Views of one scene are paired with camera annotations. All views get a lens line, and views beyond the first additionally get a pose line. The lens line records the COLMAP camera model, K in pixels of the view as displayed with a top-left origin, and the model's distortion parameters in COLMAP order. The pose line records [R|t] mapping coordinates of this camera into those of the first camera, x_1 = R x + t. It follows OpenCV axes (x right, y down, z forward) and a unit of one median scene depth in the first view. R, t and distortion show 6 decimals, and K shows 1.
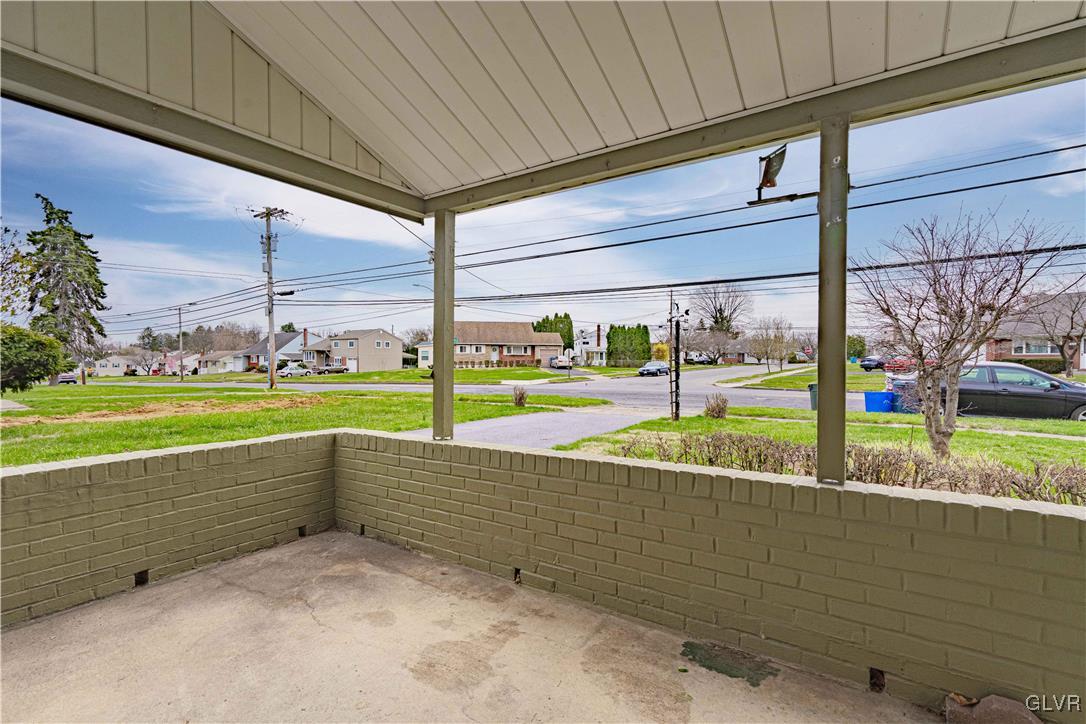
lens RADIAL K [[497.6, 0, 544.0], [0, 497.6, 357.6], [0, 0, 1]] dist [-0.003214, 0.000829]
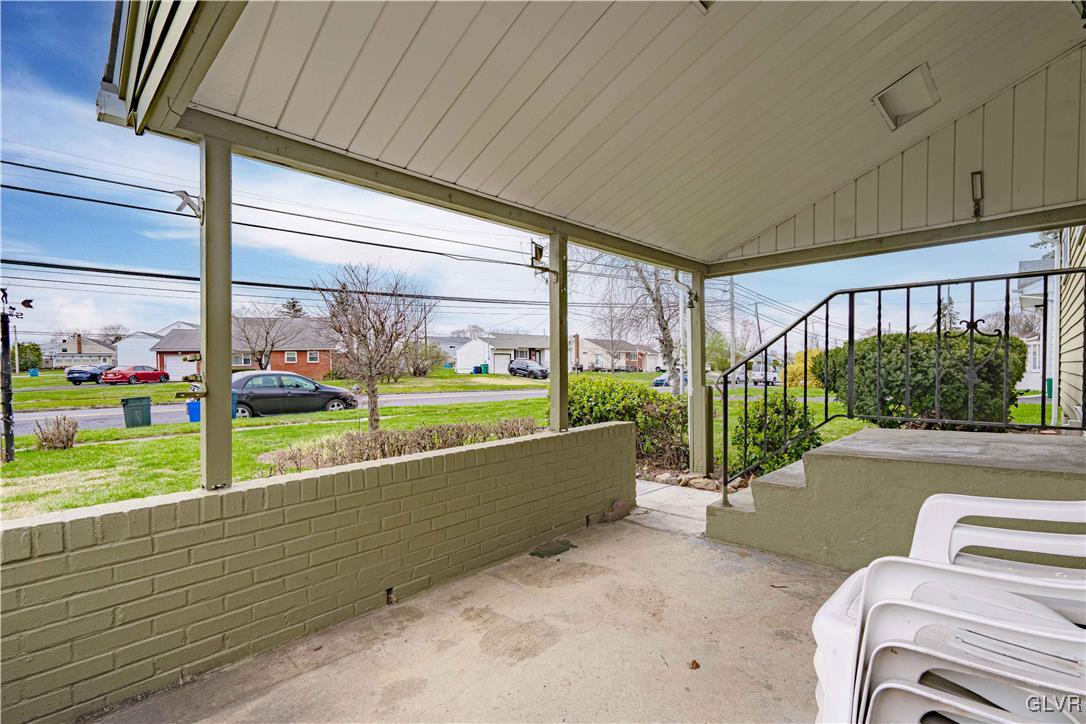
lens RADIAL K [[497.6, 0, 545.9], [0, 497.6, 368.6], [0, 0, 1]] dist [-0.003214, 0.000829]
pose [[0.171513, -0.007520, 0.985153, -1.014960], [0.008083, 0.999948, 0.006226, 0.006988], [-0.985149, 0.006895, 0.171564, 0.602723]]
